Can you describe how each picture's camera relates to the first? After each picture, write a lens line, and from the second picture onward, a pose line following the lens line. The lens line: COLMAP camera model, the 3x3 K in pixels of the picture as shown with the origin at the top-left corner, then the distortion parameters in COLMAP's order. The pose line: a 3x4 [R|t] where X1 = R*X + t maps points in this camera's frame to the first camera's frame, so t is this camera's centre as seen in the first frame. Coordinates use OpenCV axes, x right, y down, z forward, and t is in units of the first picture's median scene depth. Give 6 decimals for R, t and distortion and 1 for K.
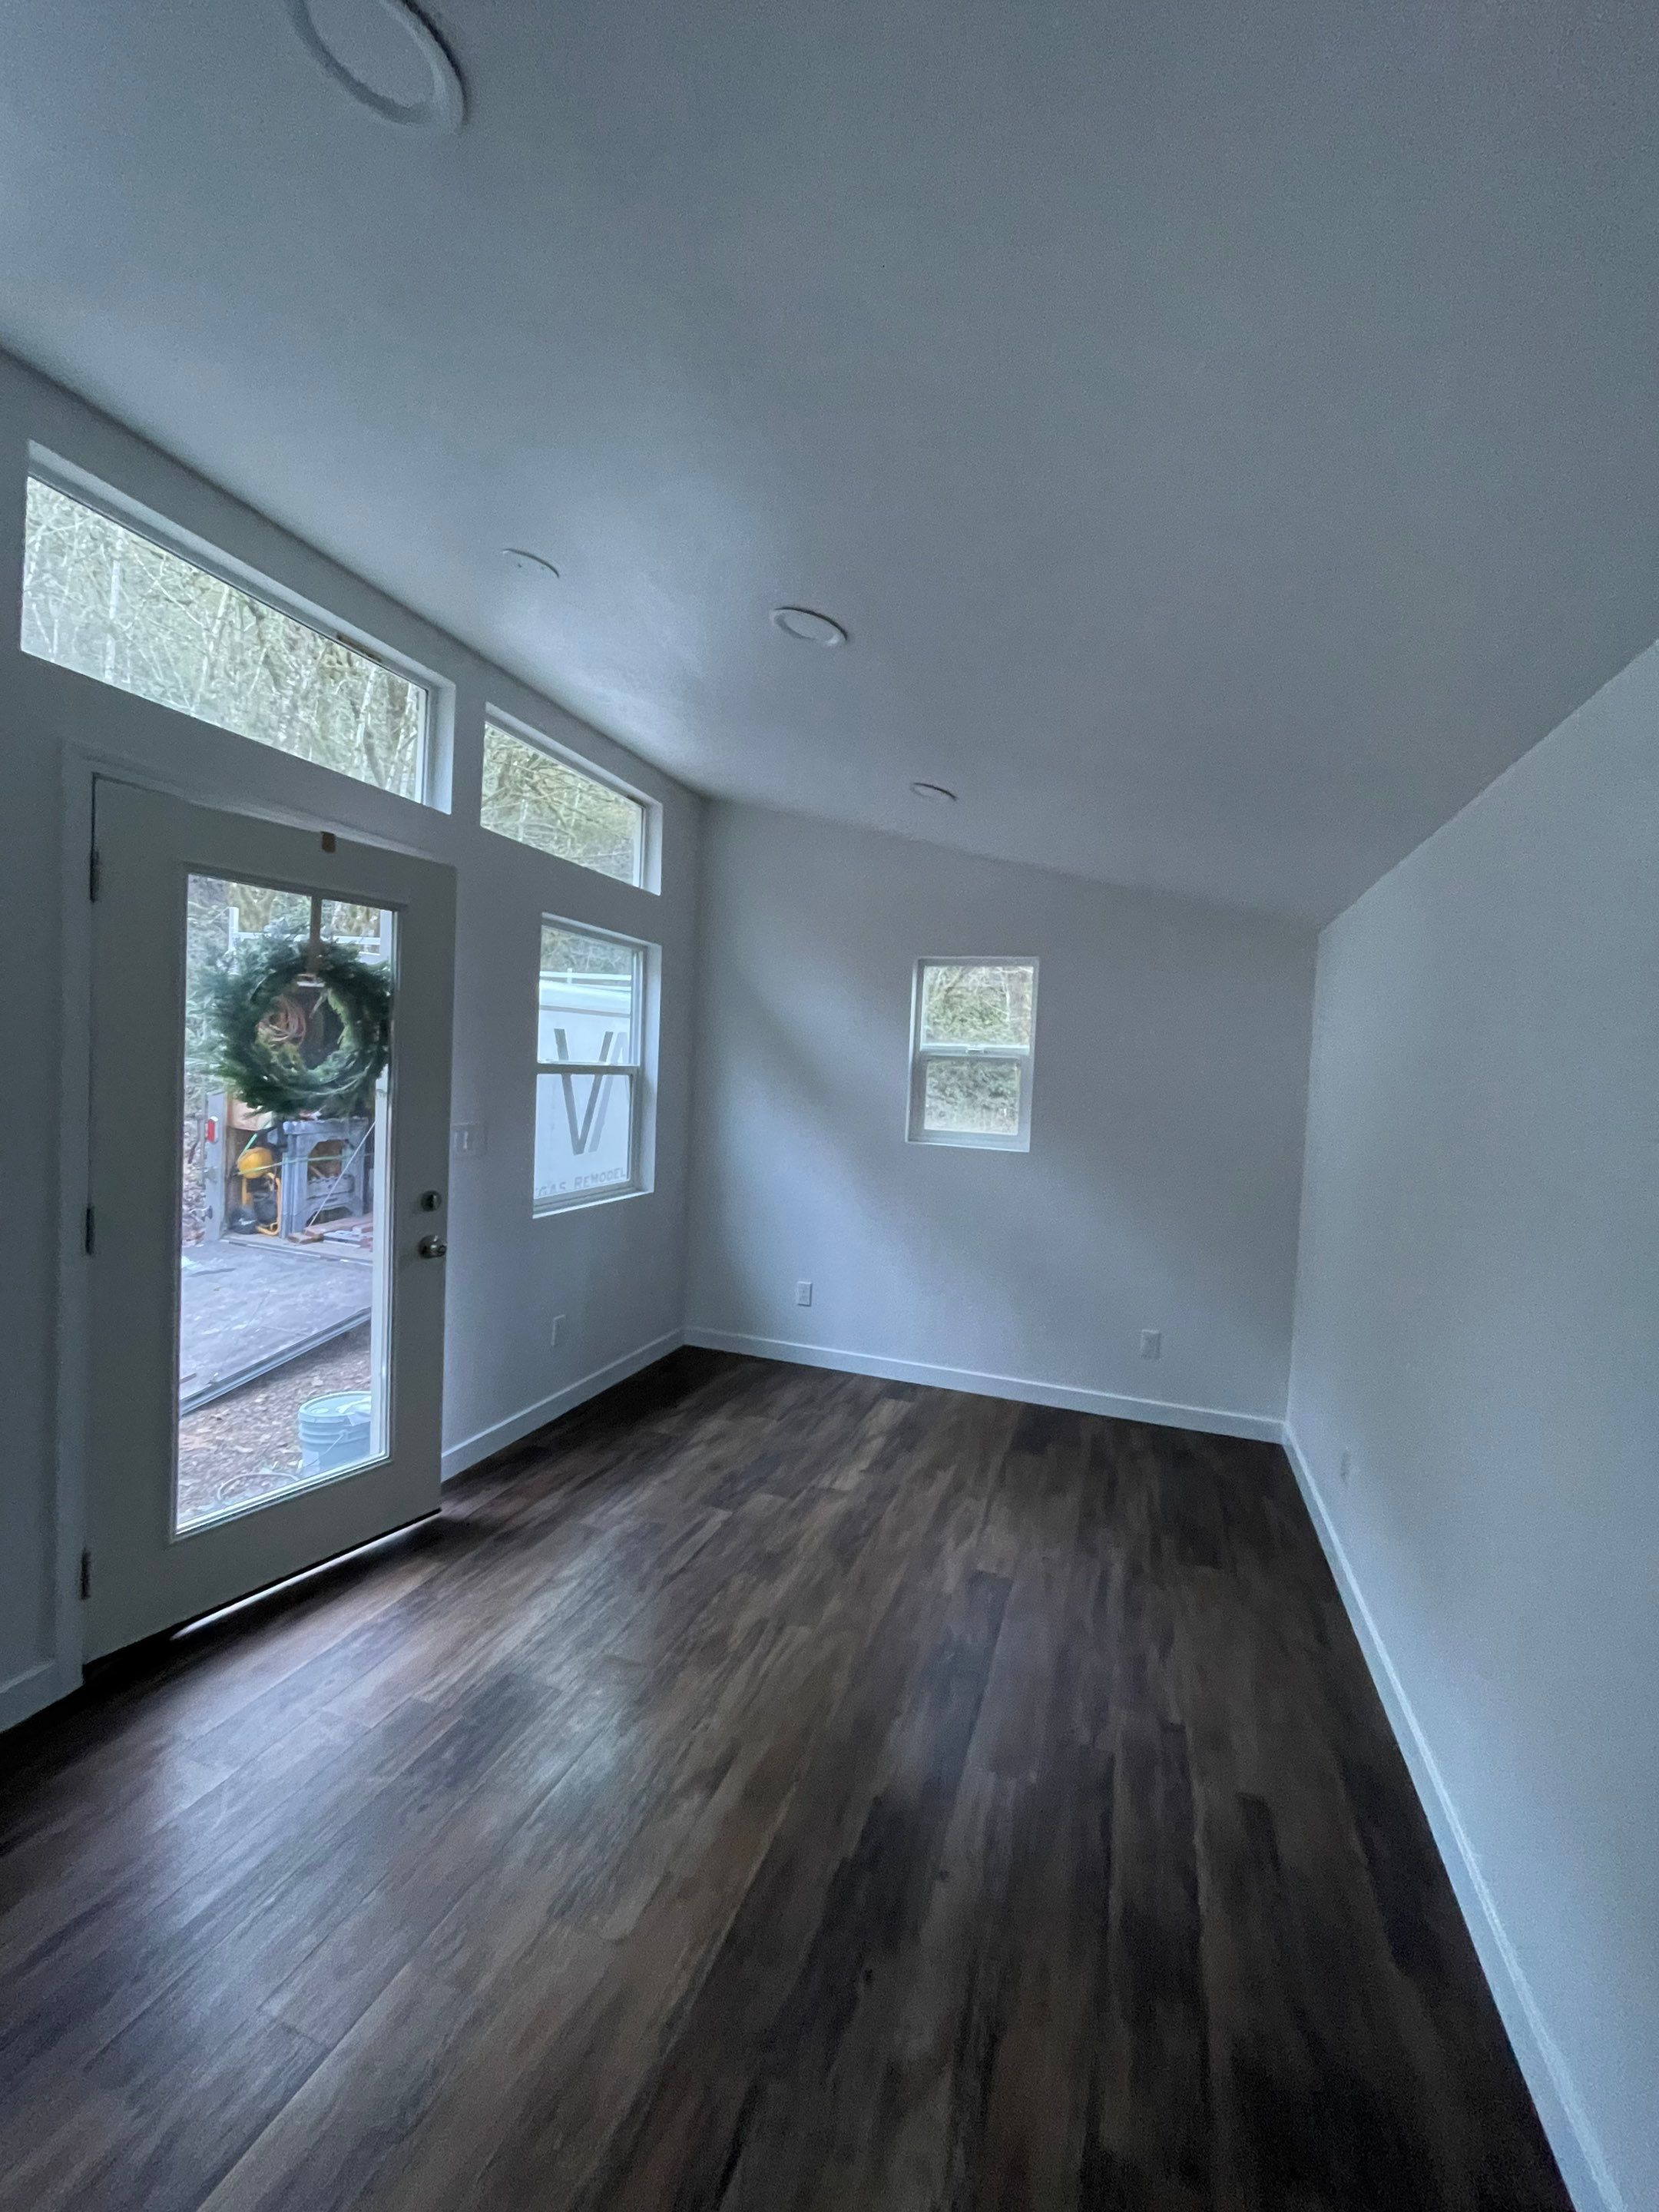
lens RADIAL K [[891.9, 0, 825.8], [0, 891.9, 1091.8], [0, 0, 1]] dist [0.000428, -0.000490]
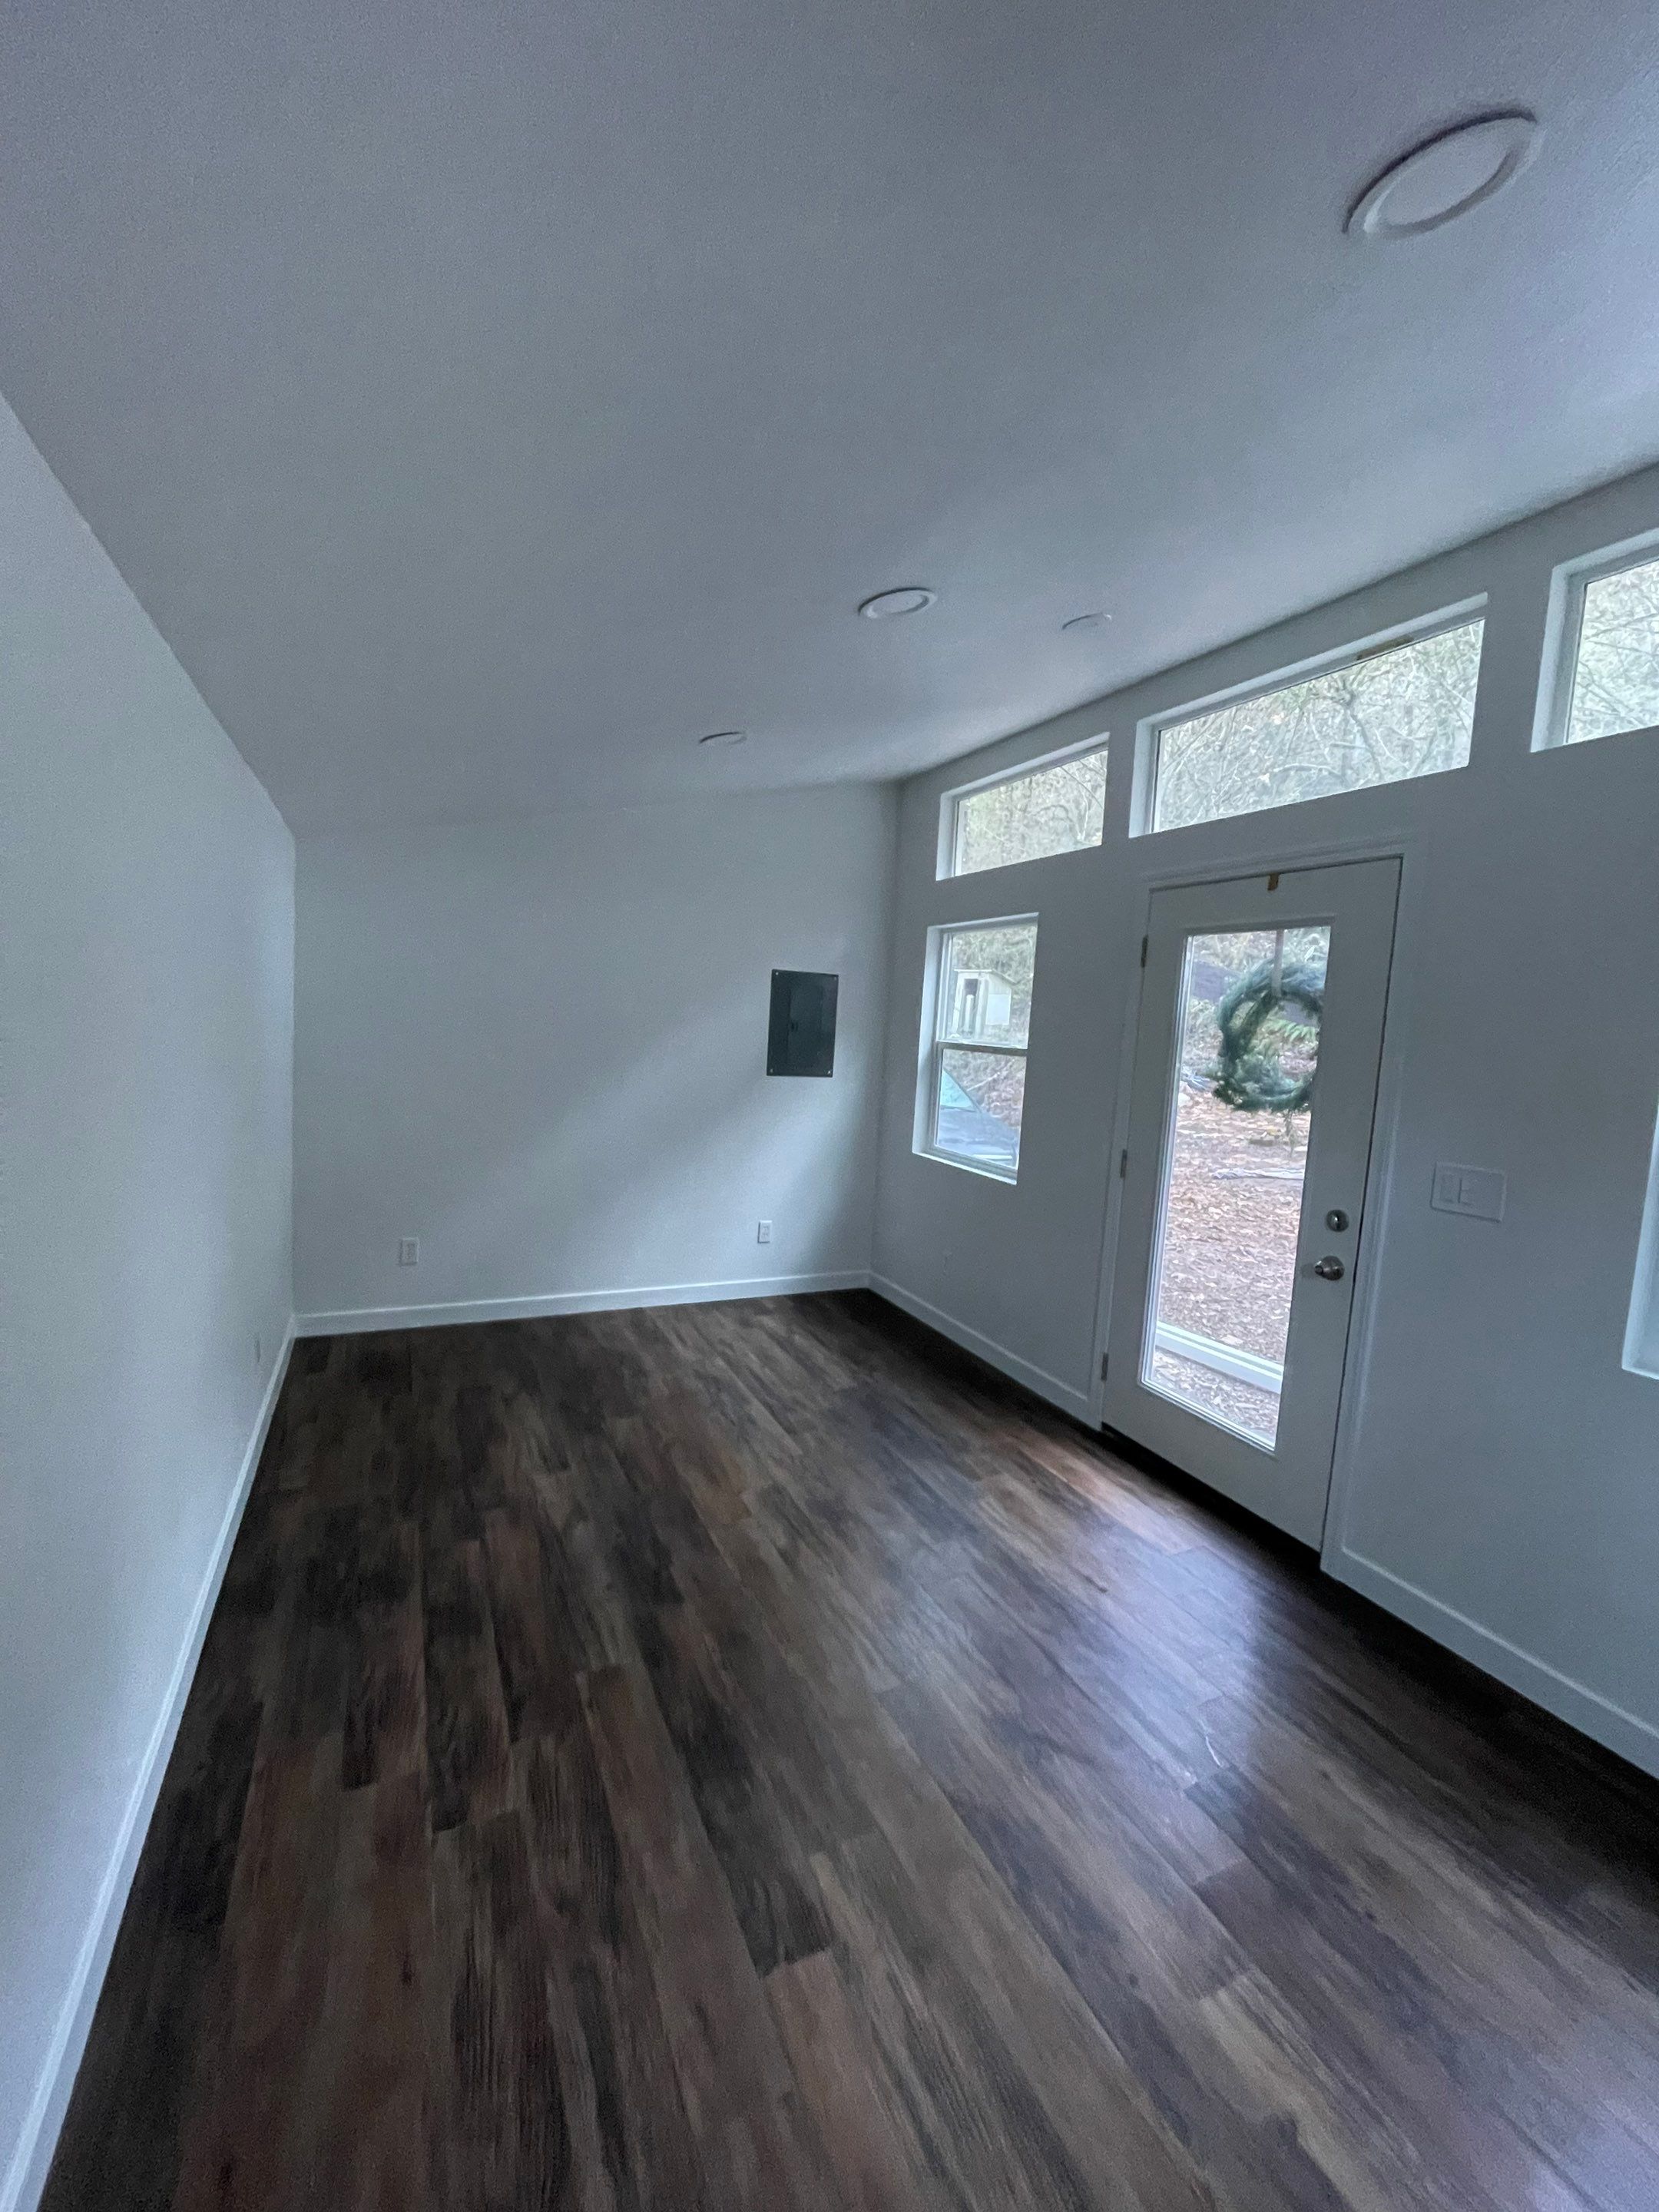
lens RADIAL K [[891.9, 0, 830.6], [0, 891.9, 1098.0], [0, 0, 1]] dist [0.000428, -0.000490]
pose [[-0.694263, -0.027100, -0.719211, 0.478783], [-0.111067, 0.991355, 0.069860, -0.014486], [0.711100, 0.128381, -0.691270, 1.099553]]
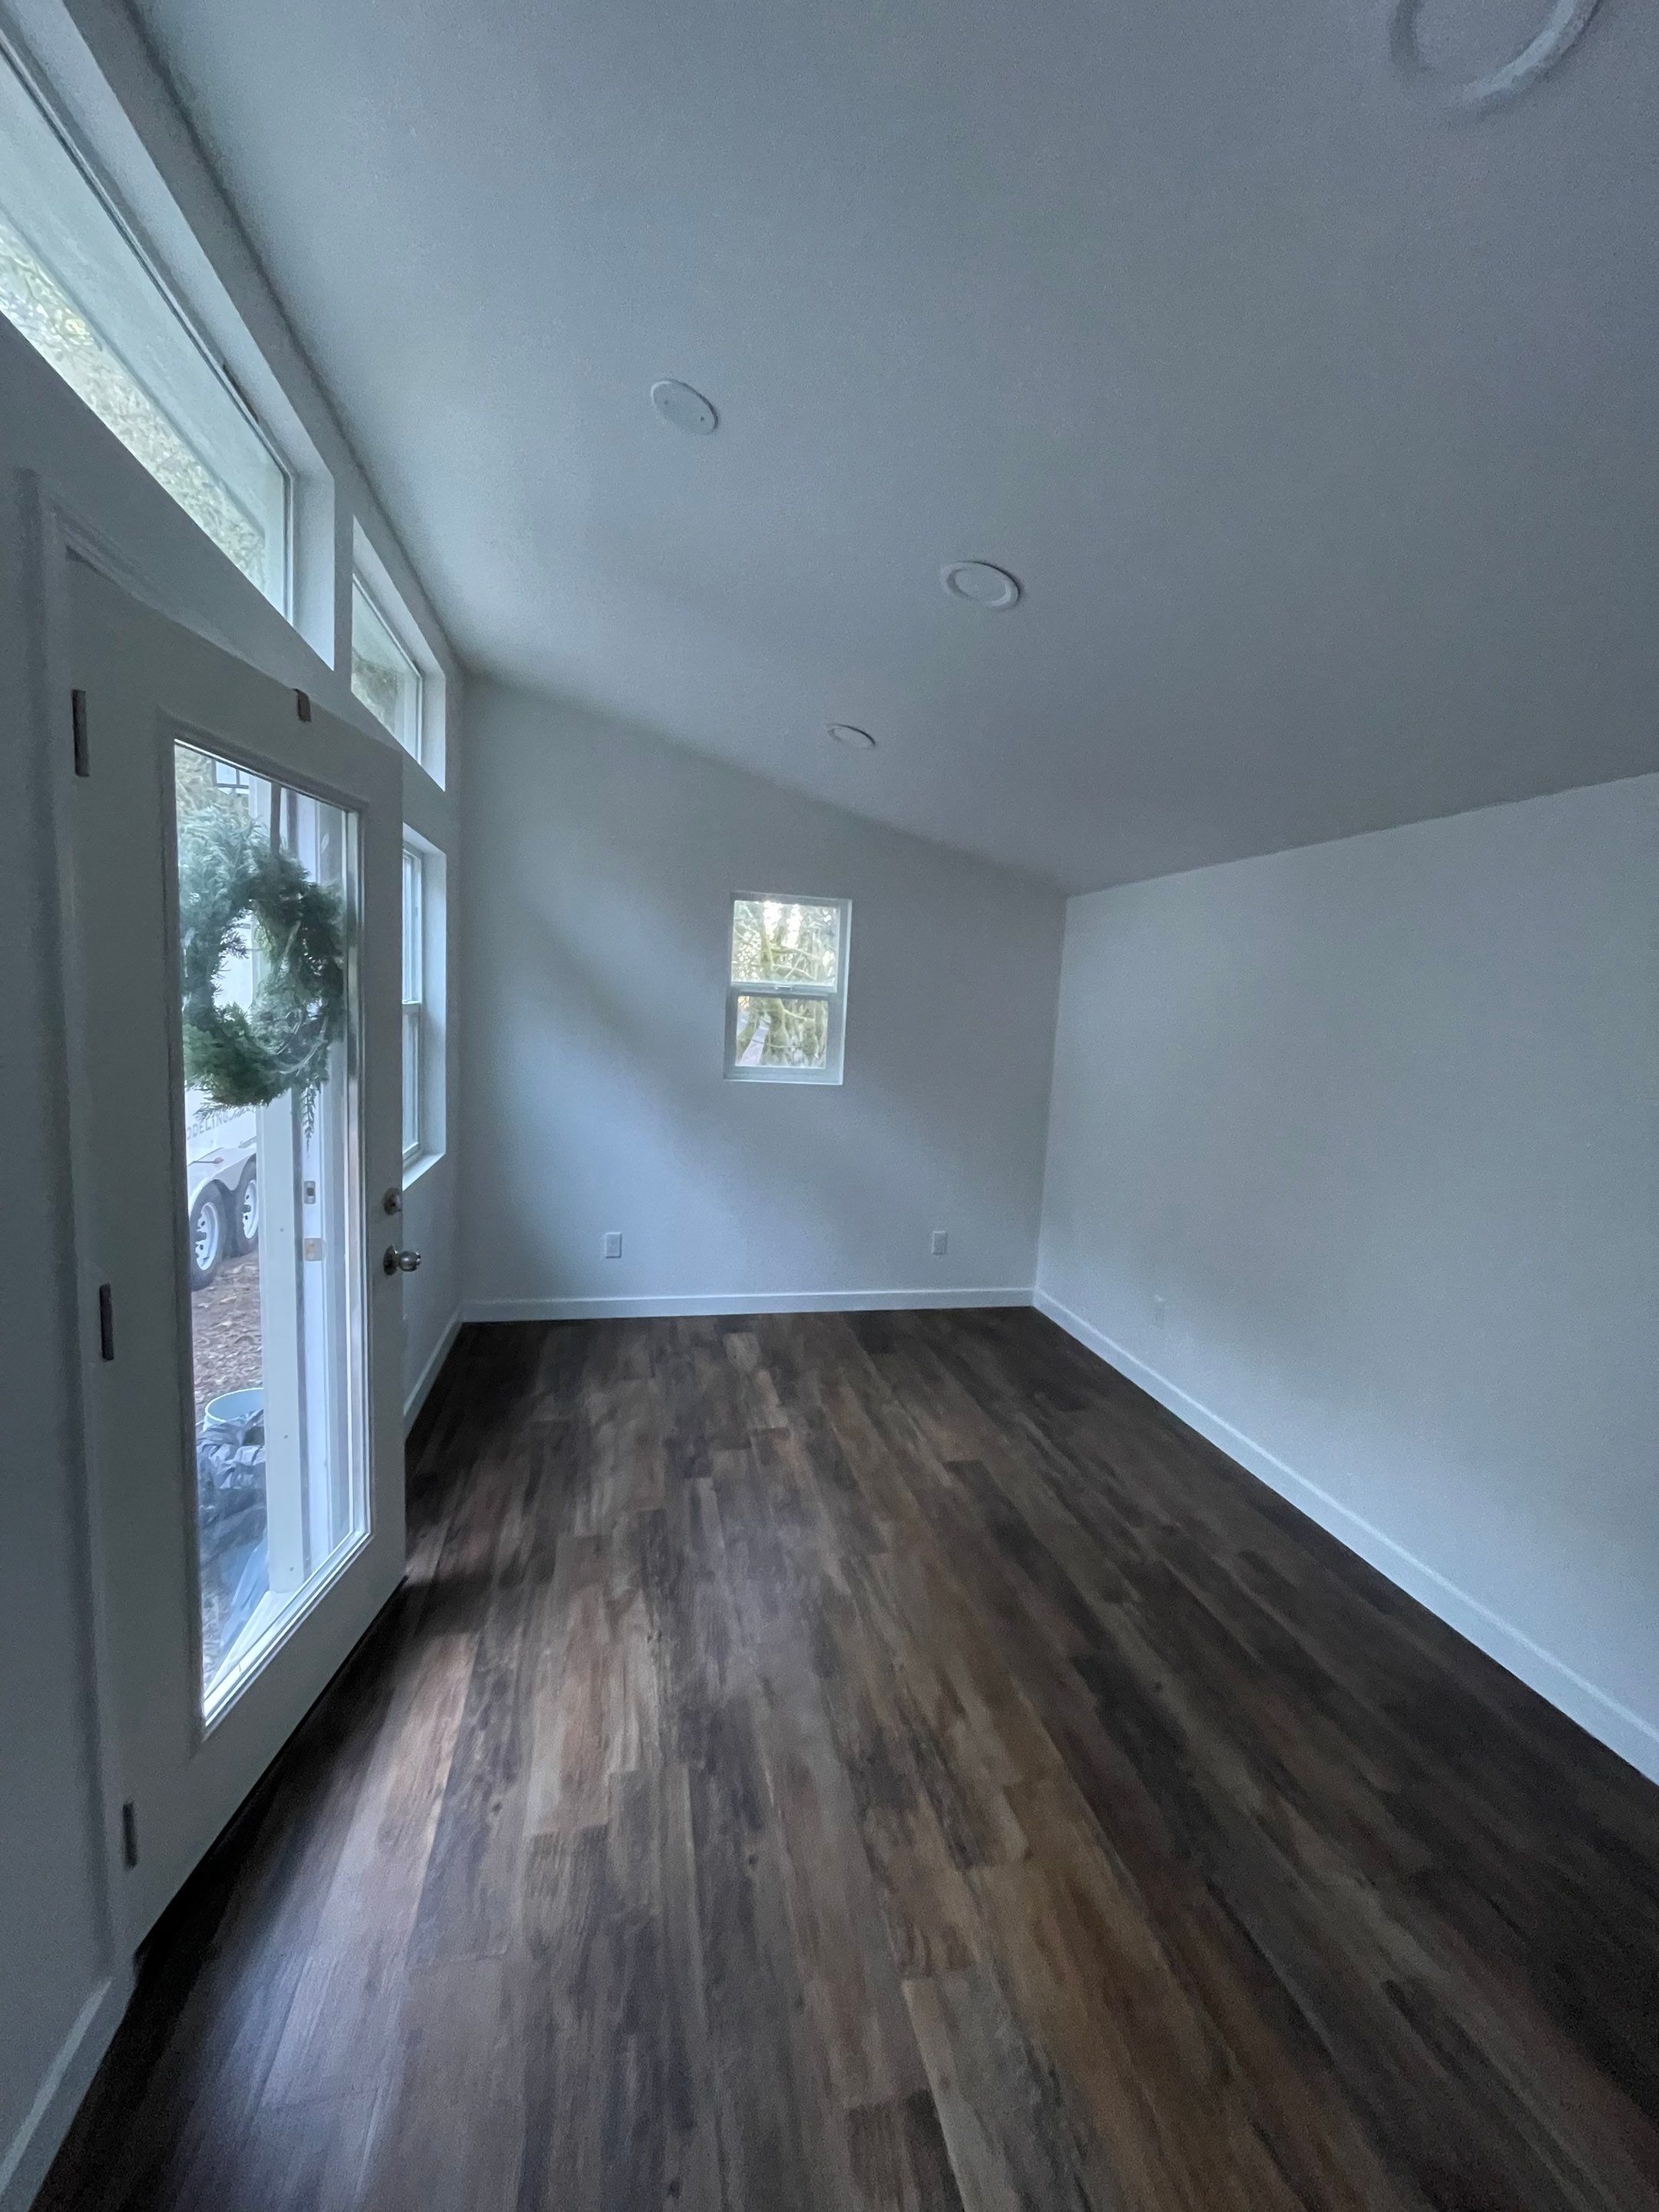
lens RADIAL K [[891.9, 0, 829.3], [0, 891.9, 1097.1], [0, 0, 1]] dist [0.000428, -0.000490]
pose [[0.841829, -0.060729, 0.536317, -0.455071], [0.002235, 0.994034, 0.109049, -0.043152], [-0.539739, -0.090602, 0.836943, 0.141582]]
